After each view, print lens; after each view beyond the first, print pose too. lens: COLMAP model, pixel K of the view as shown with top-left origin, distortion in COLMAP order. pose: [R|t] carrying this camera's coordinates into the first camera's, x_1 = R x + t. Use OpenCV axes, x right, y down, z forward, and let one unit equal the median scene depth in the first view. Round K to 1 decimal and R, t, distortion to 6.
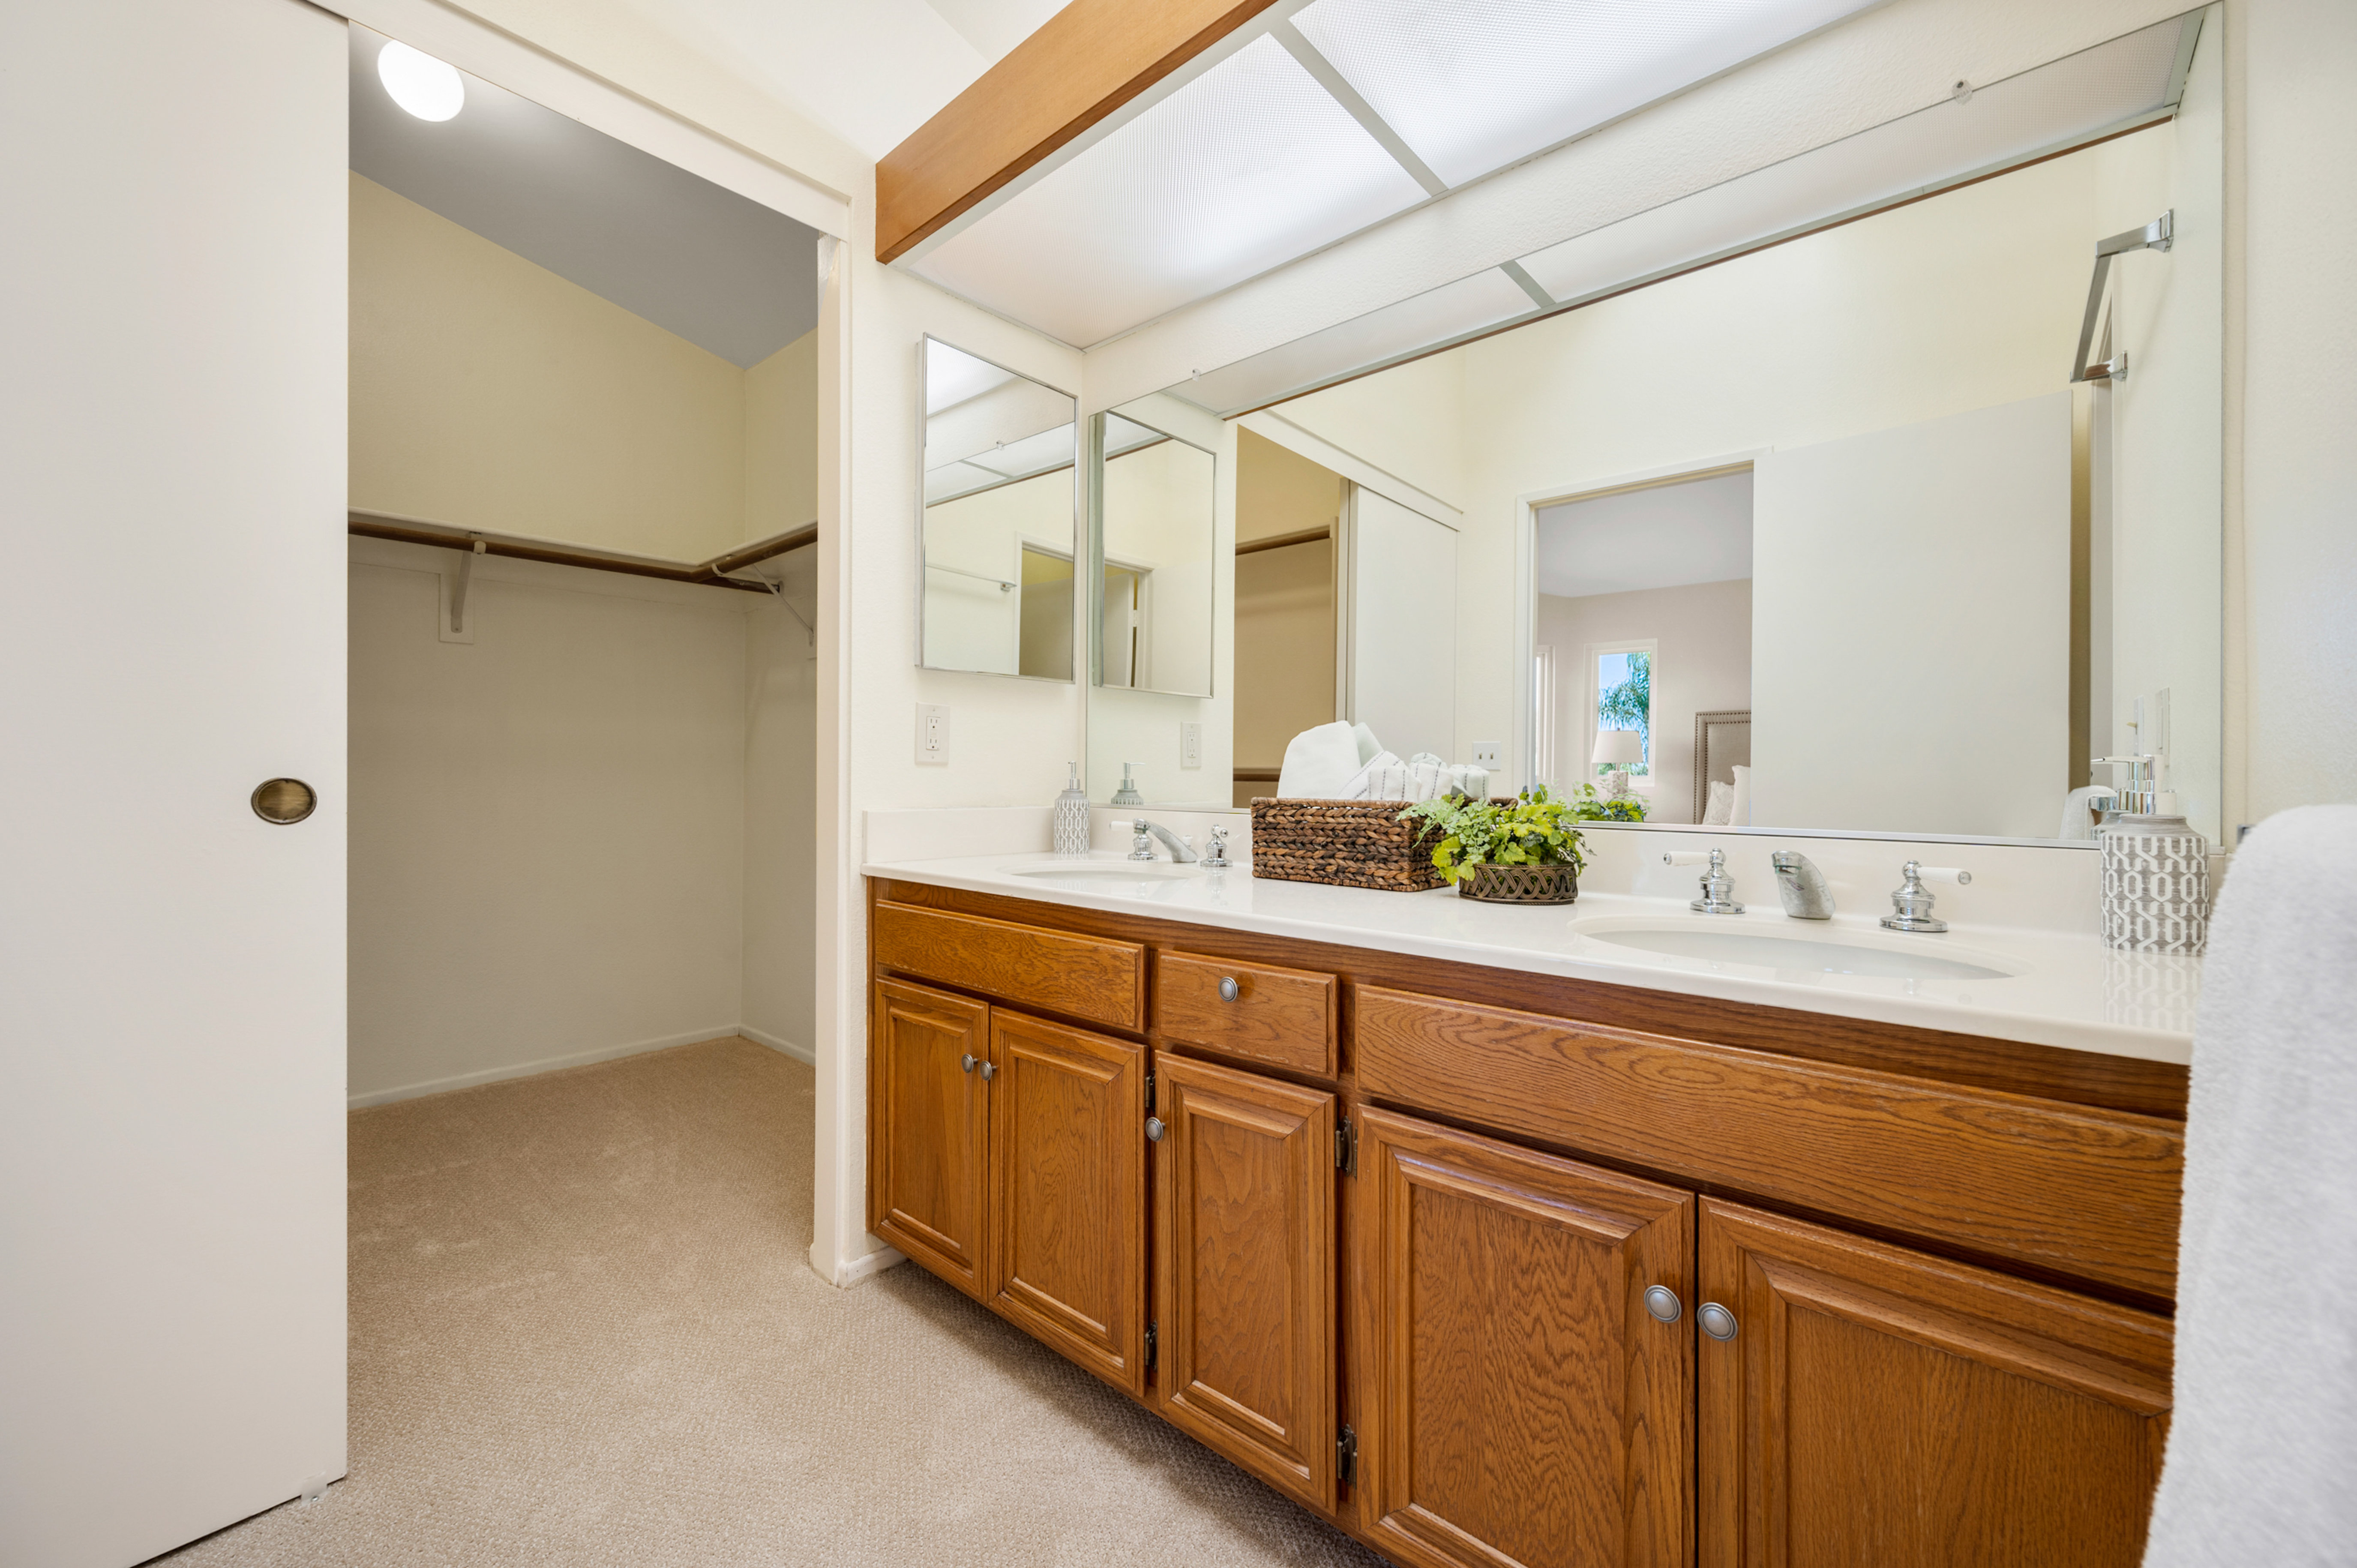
lens RADIAL K [[931.2, 0, 1181.7], [0, 931.2, 786.3], [0, 0, 1]] dist [-0.001832, 0.000157]
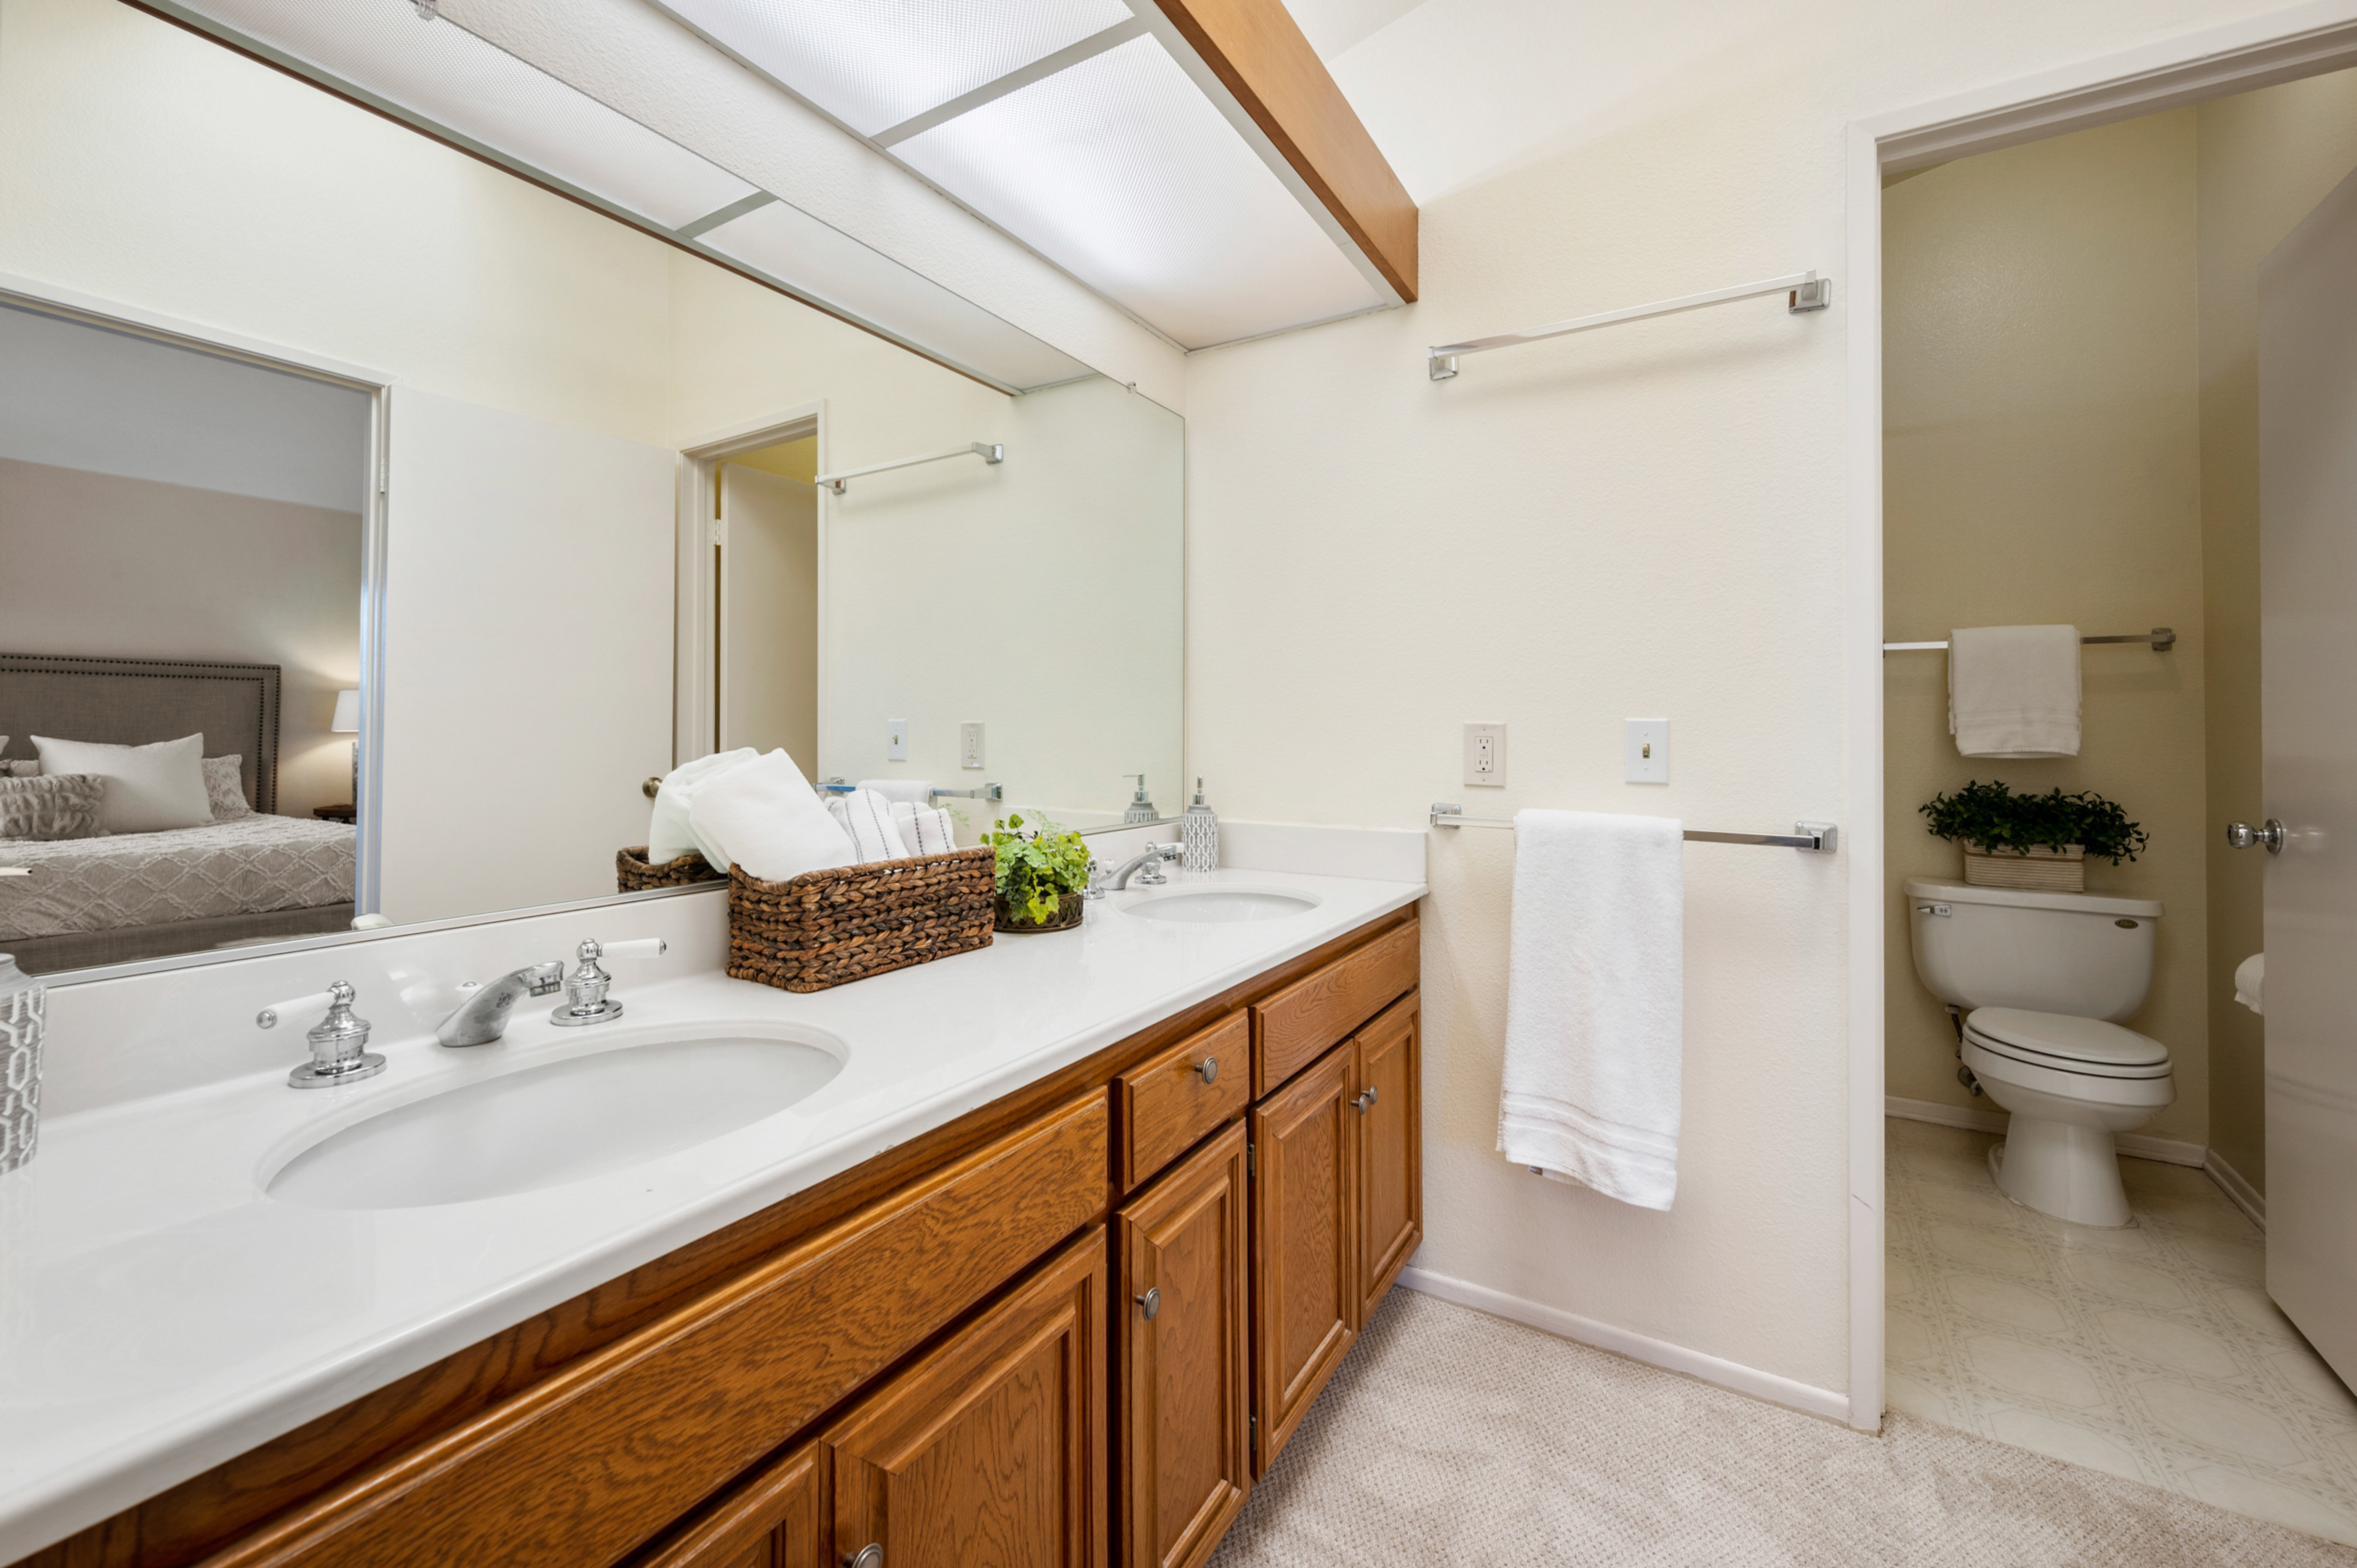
lens RADIAL K [[956.2, 0, 1177.8], [0, 956.2, 723.7], [0, 0, 1]] dist [-0.000956, -0.000024]
pose [[-0.170938, 0.001257, 0.985281, -0.766401], [0.004334, 0.999990, -0.000524, -0.110350], [-0.985272, 0.004180, -0.170942, 1.035049]]
